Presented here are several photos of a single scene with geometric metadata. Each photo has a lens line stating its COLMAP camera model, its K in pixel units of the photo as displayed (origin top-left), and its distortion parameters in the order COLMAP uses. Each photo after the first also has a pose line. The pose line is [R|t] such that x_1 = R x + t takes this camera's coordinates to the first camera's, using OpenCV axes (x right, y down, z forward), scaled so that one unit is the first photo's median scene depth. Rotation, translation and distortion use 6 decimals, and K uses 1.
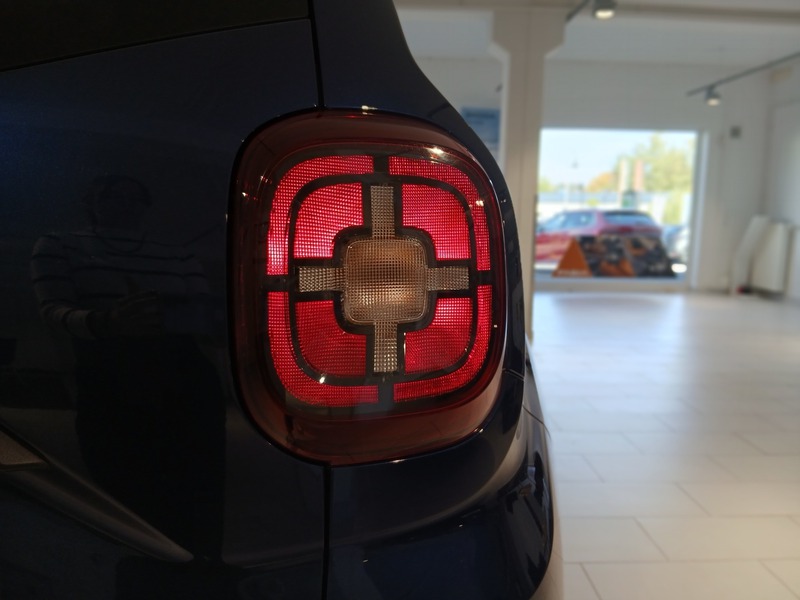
lens RADIAL K [[605.9, 0, 402.6], [0, 605.9, 309.5], [0, 0, 1]] dist [0.105209, -0.205083]
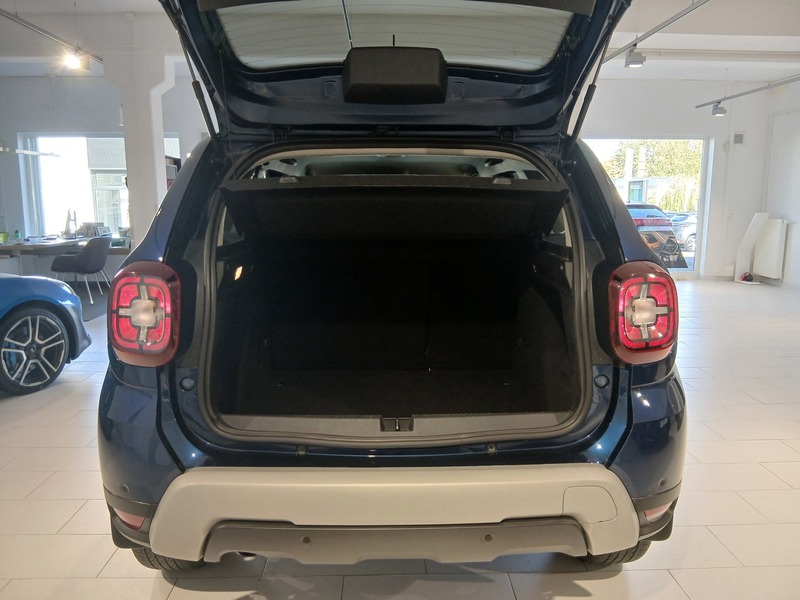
lens RADIAL K [[605.9, 0, 402.6], [0, 605.9, 309.5], [0, 0, 1]] dist [0.105209, -0.205083]
pose [[0.999873, -0.015704, -0.002774, -0.083954], [0.015766, 0.999585, 0.024089, -0.009997], [0.002394, -0.024130, 0.999706, -0.149573]]
